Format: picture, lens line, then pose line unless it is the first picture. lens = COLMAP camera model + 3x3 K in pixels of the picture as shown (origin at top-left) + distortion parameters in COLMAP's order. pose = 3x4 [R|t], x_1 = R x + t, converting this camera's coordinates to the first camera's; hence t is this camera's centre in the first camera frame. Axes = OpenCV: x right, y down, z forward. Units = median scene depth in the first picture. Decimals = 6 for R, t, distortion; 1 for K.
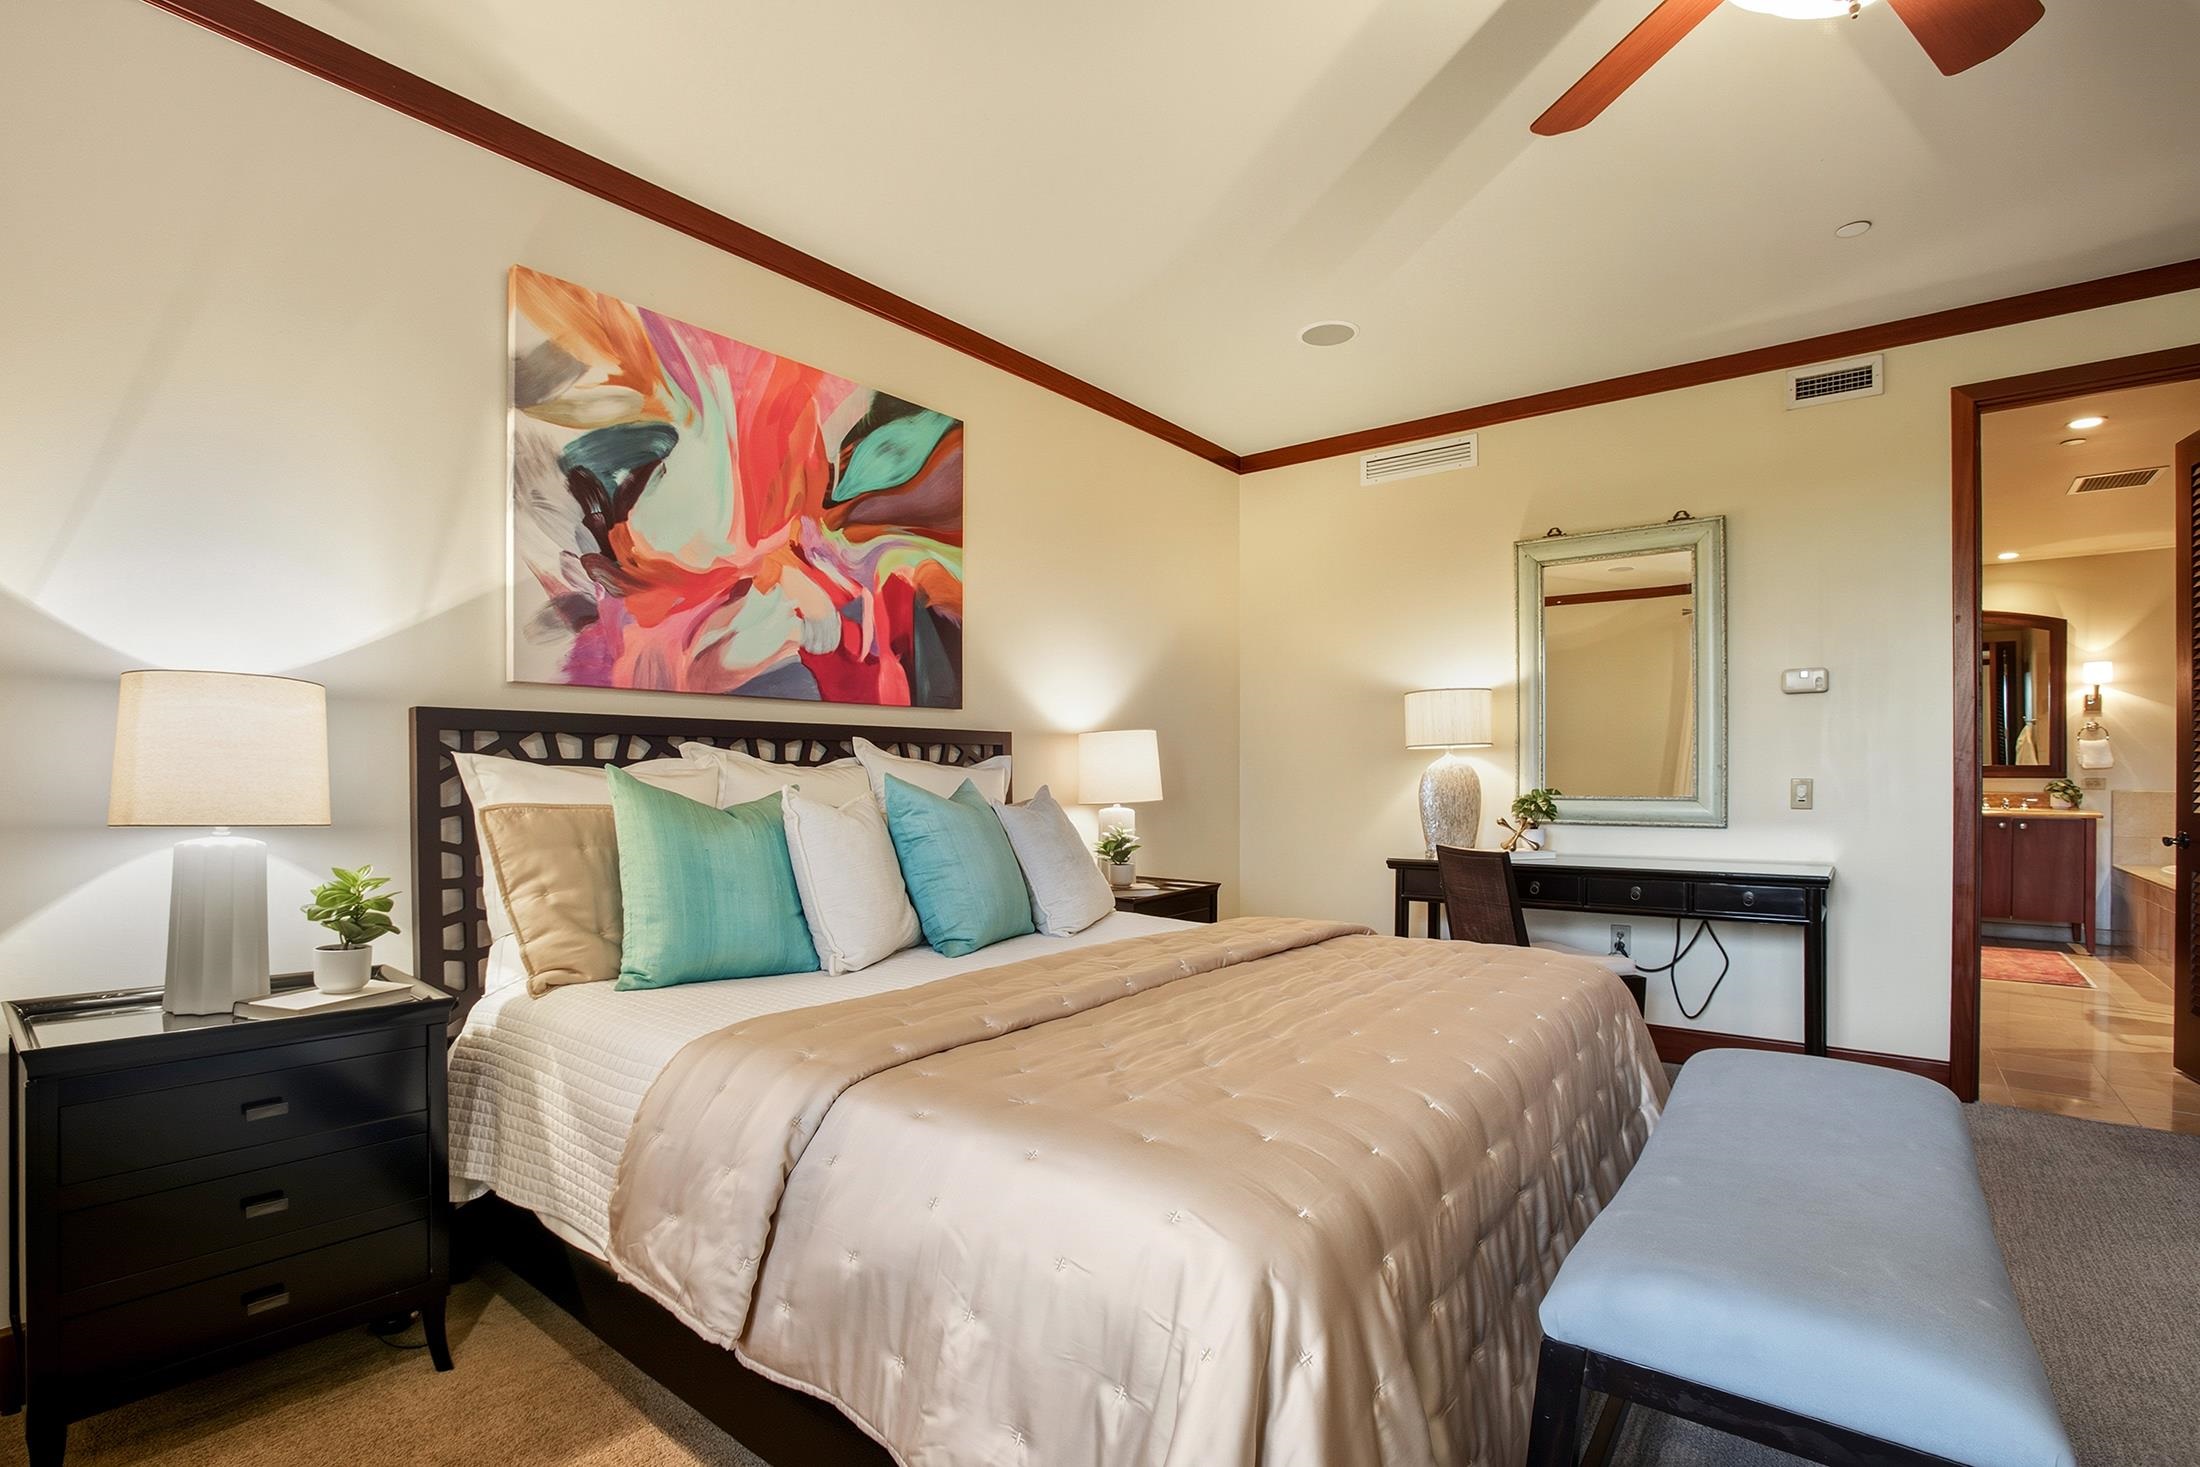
lens RADIAL K [[1020.6, 0, 1107.3], [0, 1020.6, 778.7], [0, 0, 1]] dist [-0.057496, 0.018070]
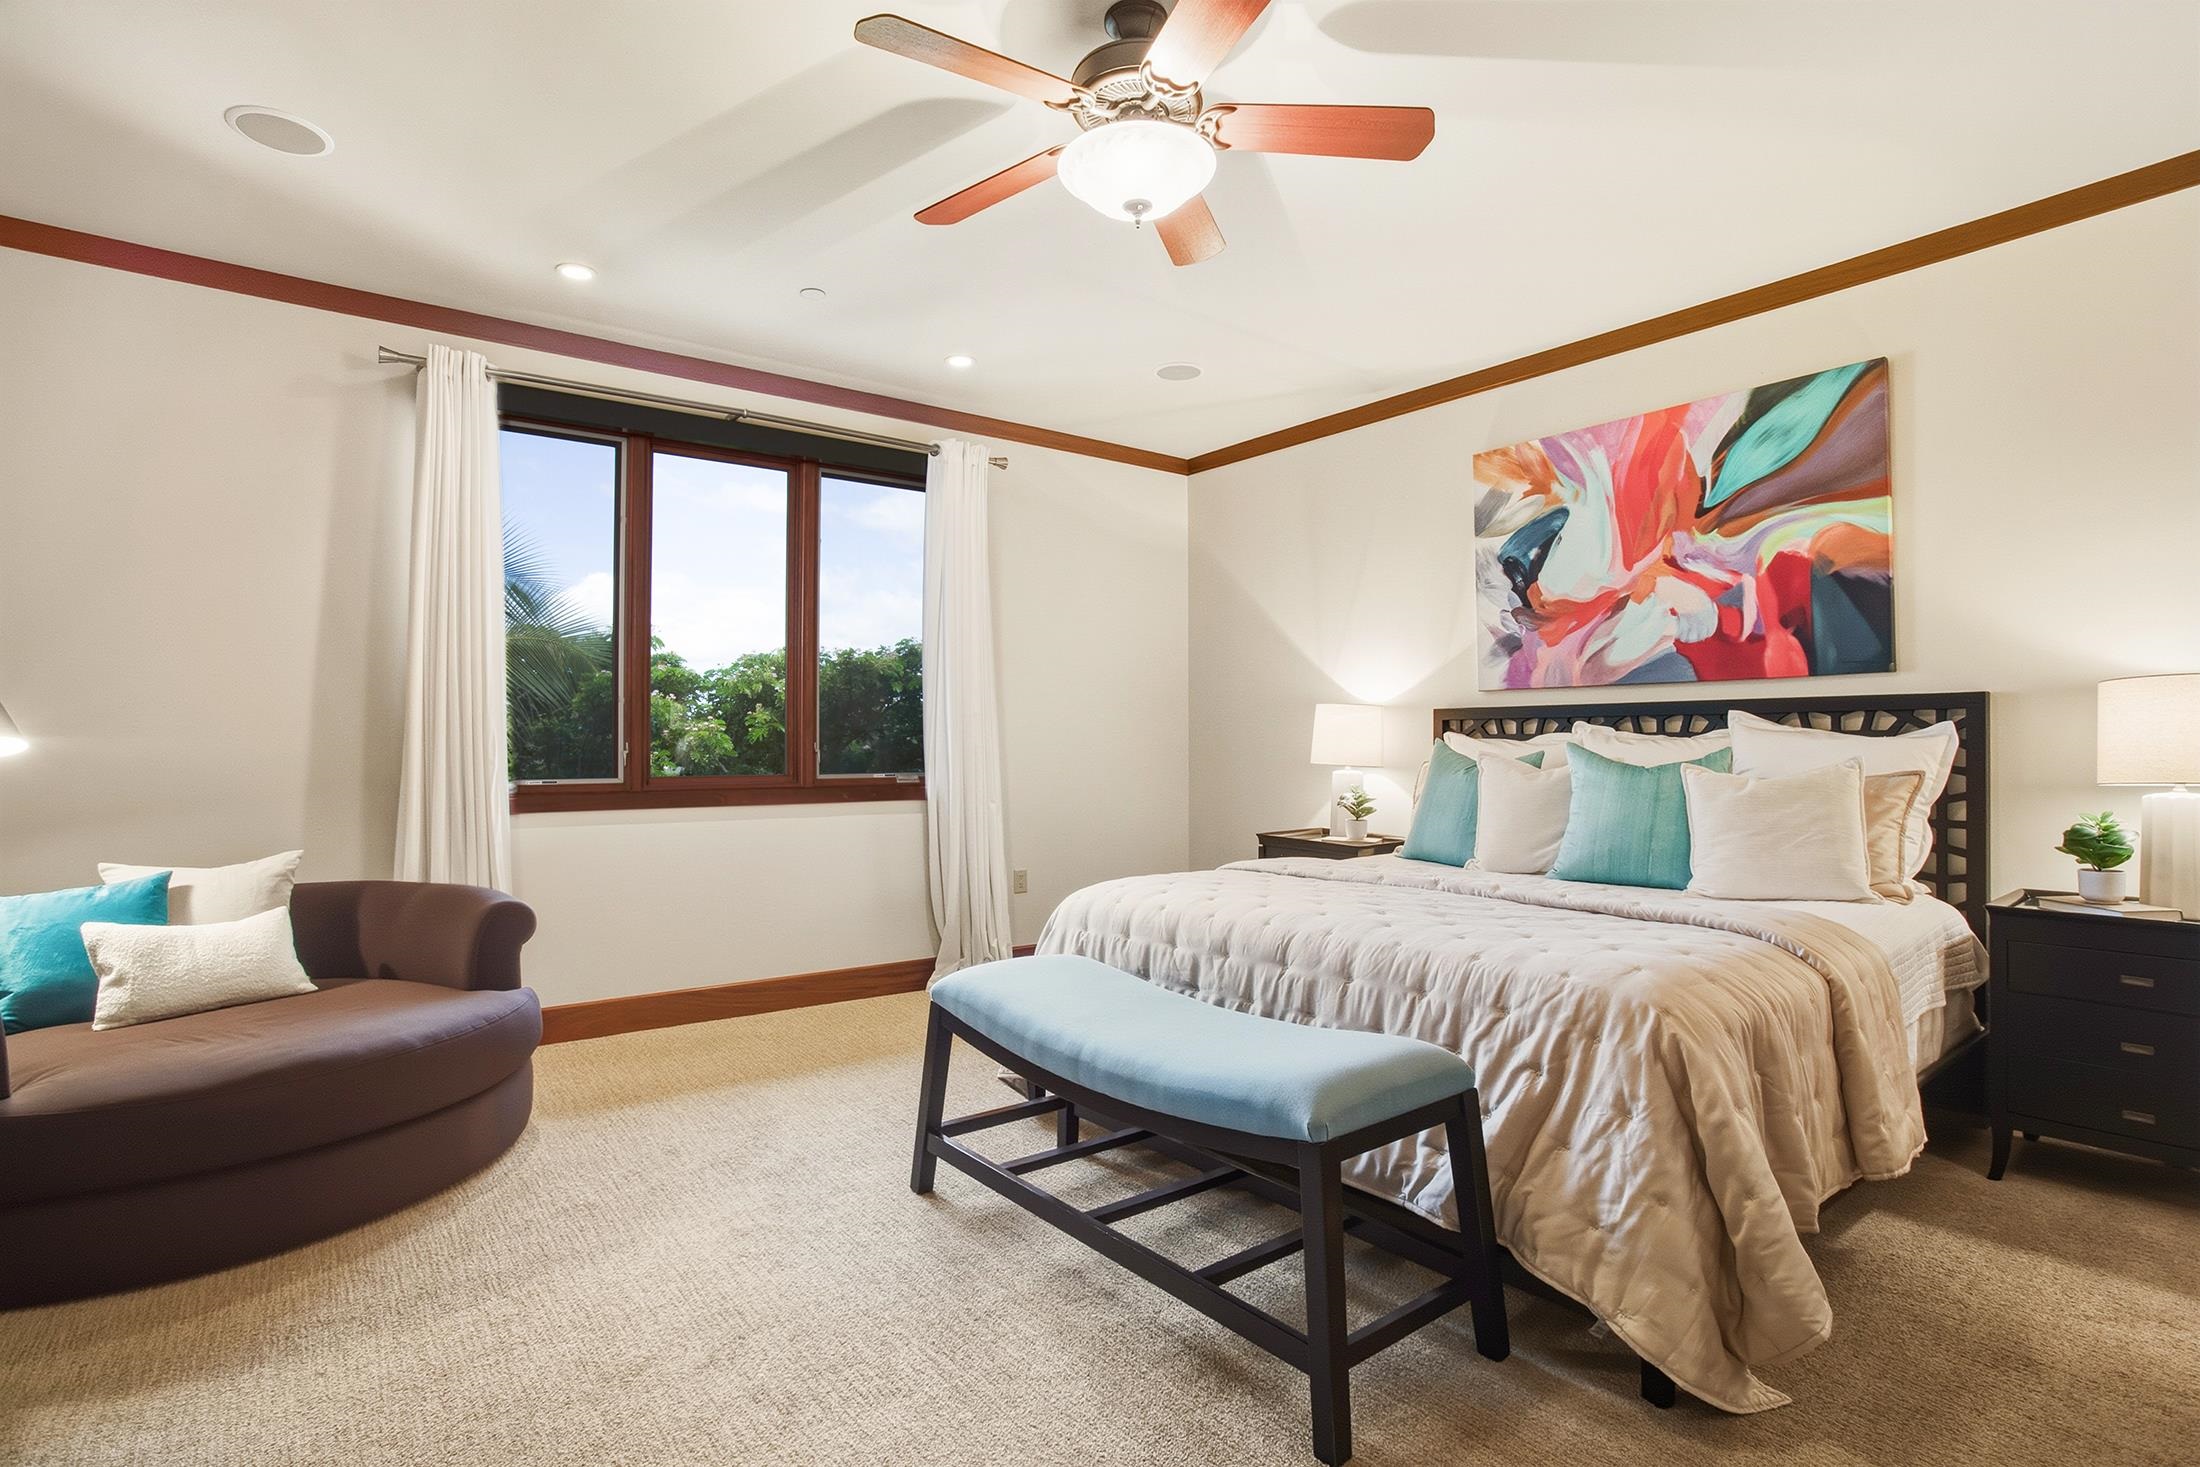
lens RADIAL K [[1114.2, 0, 1100.0], [0, 1114.2, 744.8], [0, 0, 1]] dist [0.003474, 0.002107]
pose [[-0.224843, -0.001803, -0.974393, 1.132389], [-0.004639, 0.999989, -0.000779, 0.001619], [0.974384, 0.004345, -0.224849, 0.609994]]
